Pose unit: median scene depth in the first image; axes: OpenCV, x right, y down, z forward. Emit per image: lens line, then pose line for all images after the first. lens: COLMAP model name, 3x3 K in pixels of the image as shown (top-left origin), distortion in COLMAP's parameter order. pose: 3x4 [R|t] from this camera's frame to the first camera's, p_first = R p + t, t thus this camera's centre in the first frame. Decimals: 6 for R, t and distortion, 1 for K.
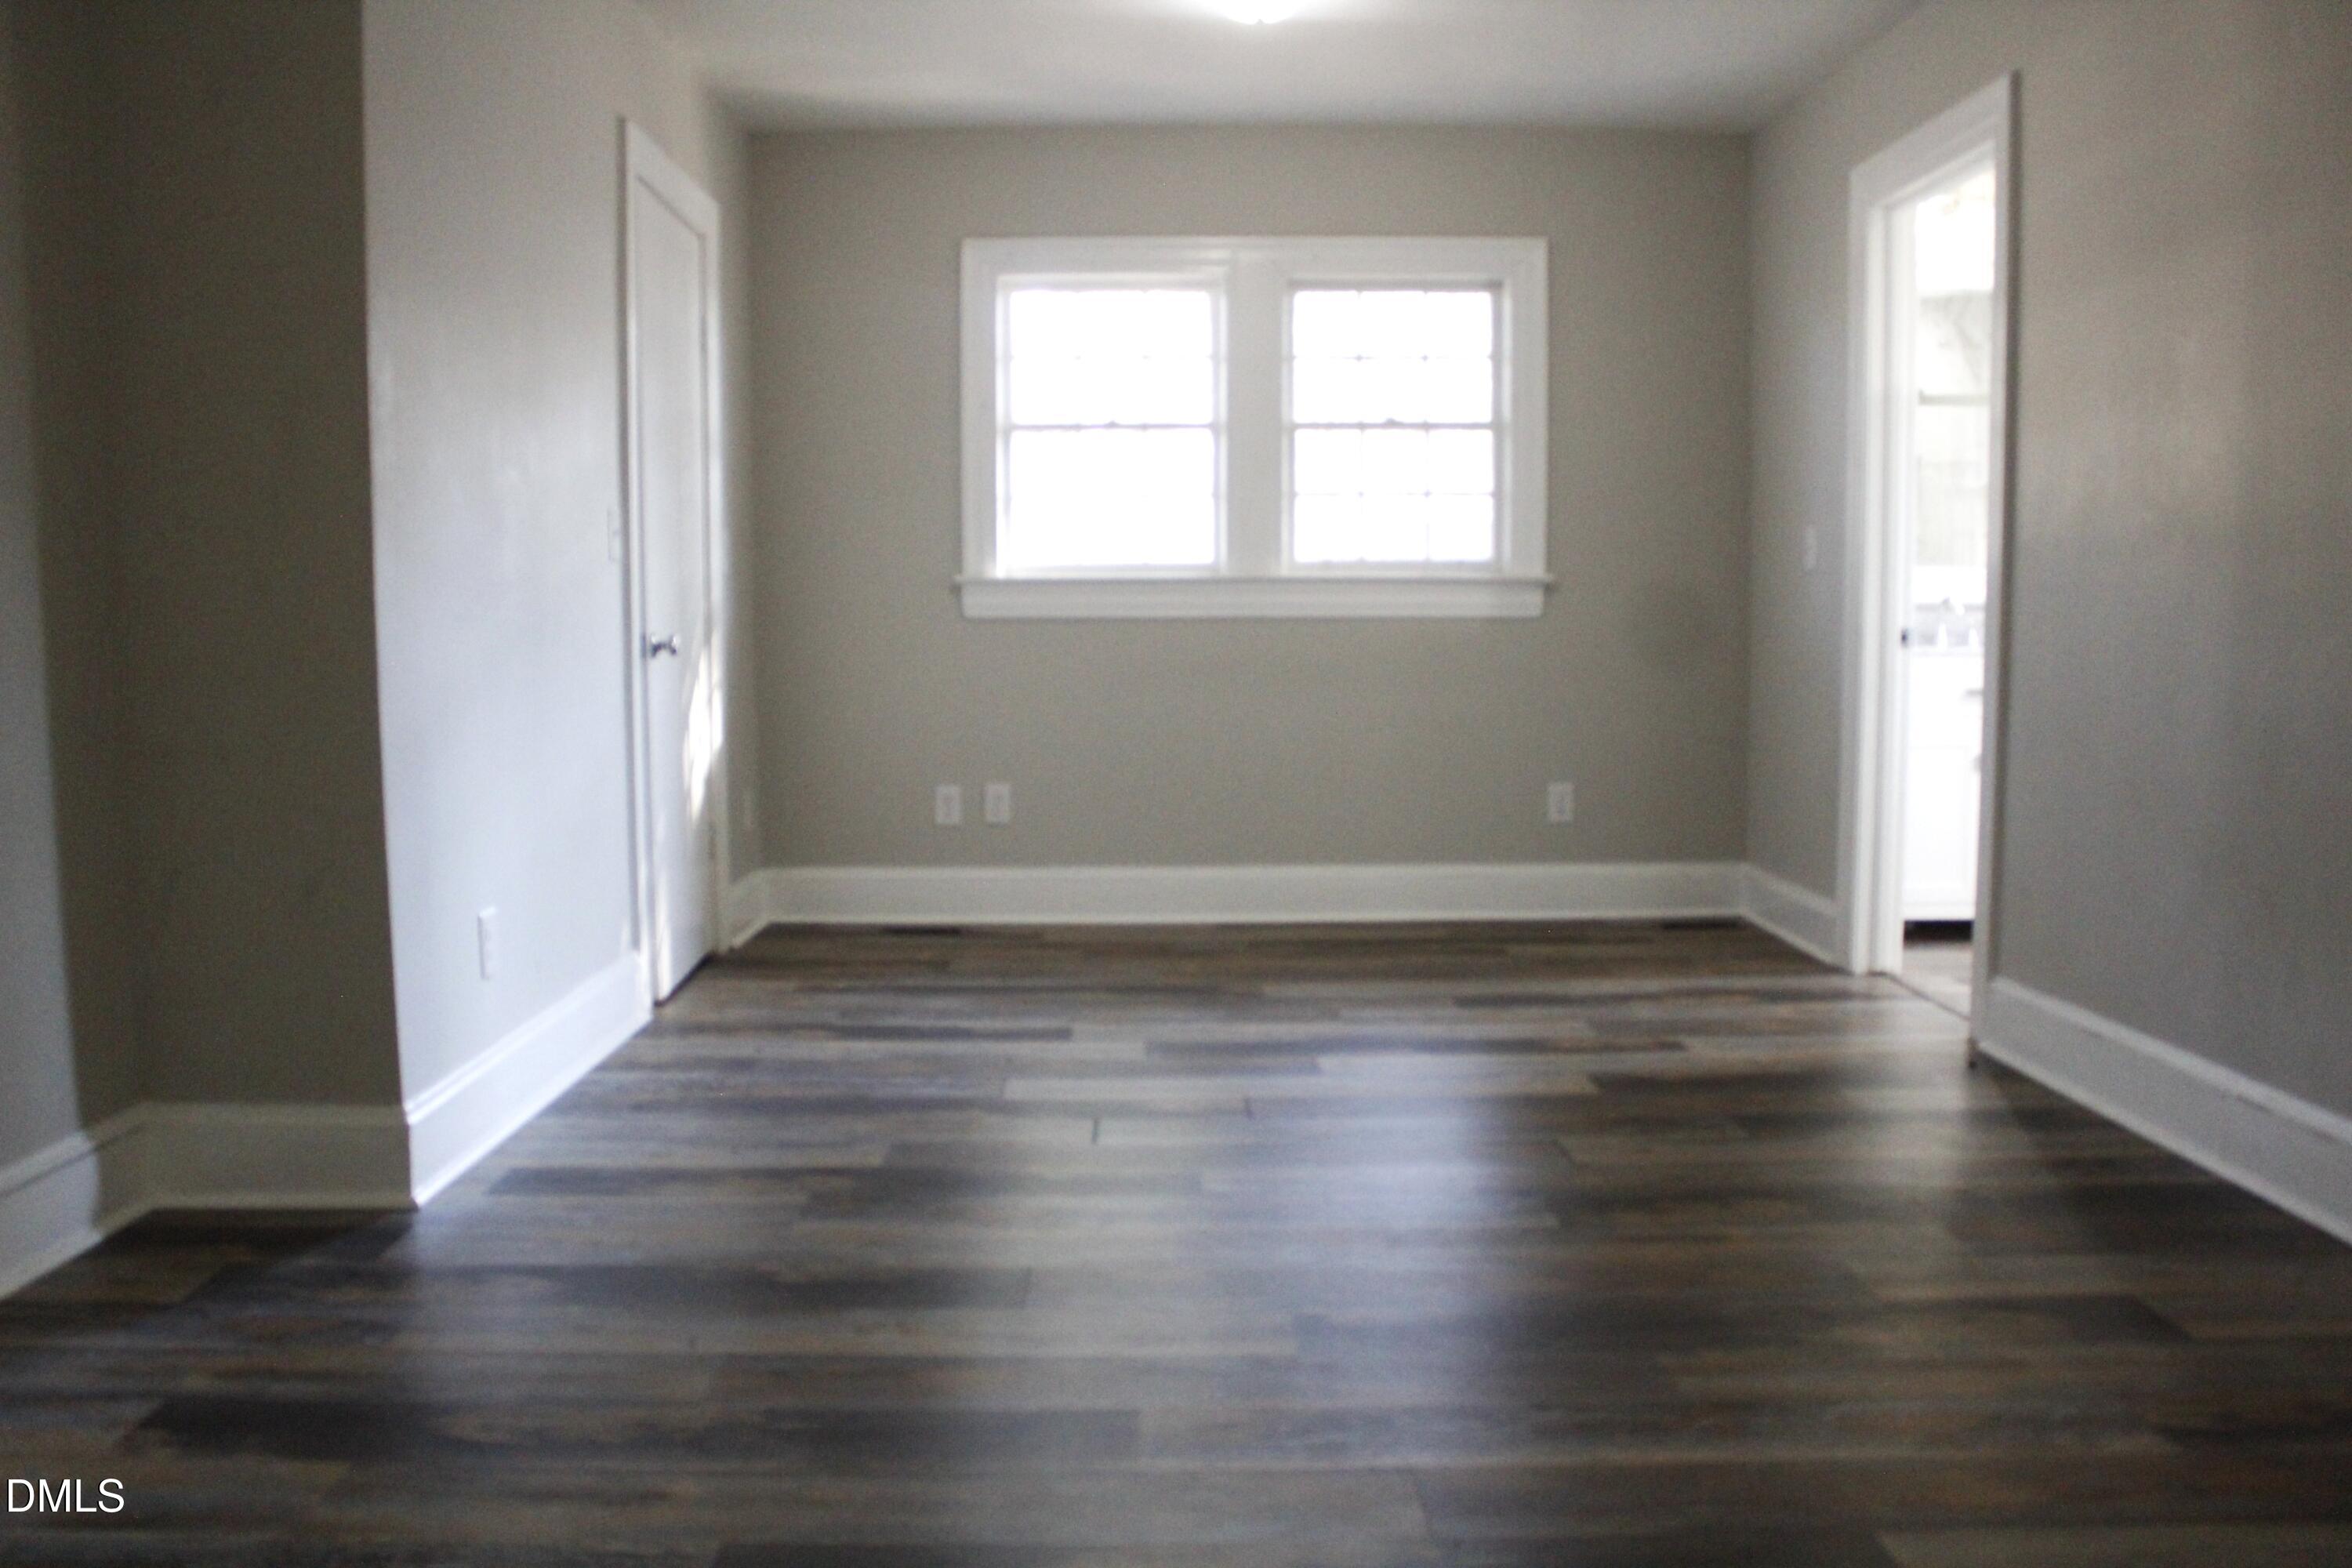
lens RADIAL K [[2000.7, 0, 1178.9], [0, 2000.7, 815.0], [0, 0, 1]] dist [-0.164053, 0.136940]
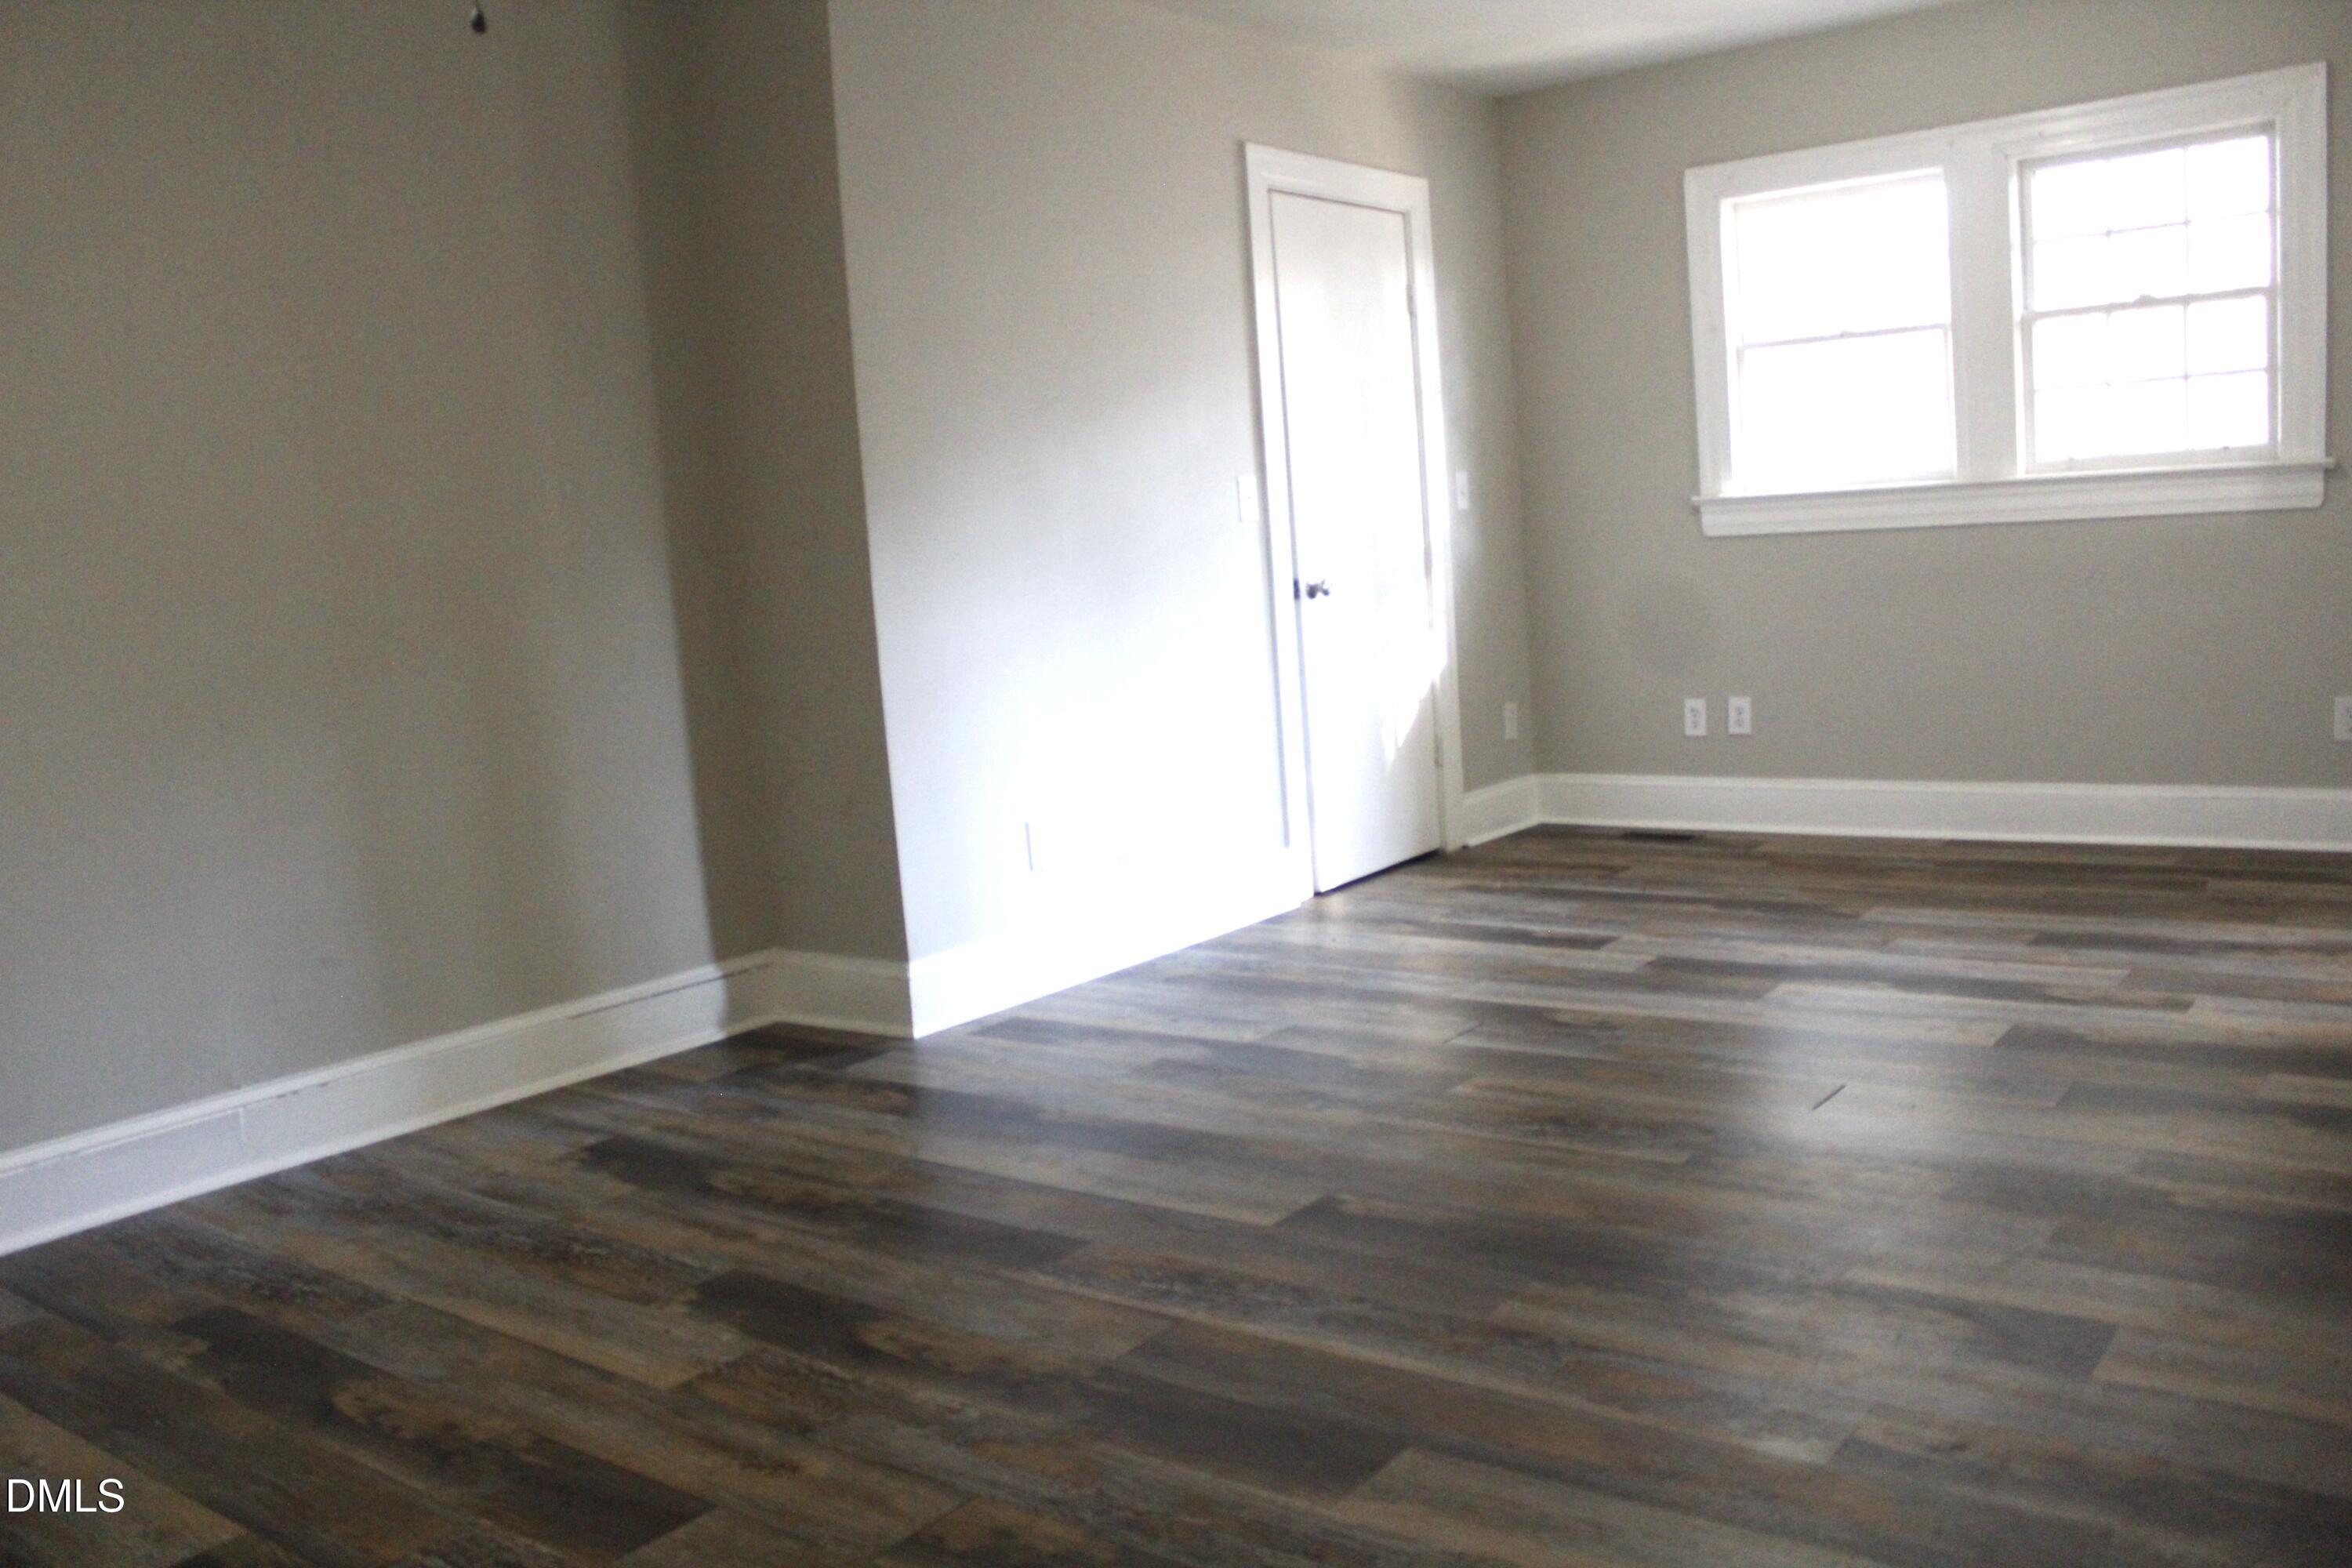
lens RADIAL K [[2000.7, 0, 1178.9], [0, 2000.7, 815.0], [0, 0, 1]] dist [-0.164053, 0.136940]
pose [[0.777925, 0.034024, -0.627435, 0.340447], [0.007386, 0.997969, 0.063274, -0.022284], [0.628314, -0.053857, 0.776094, 0.024444]]
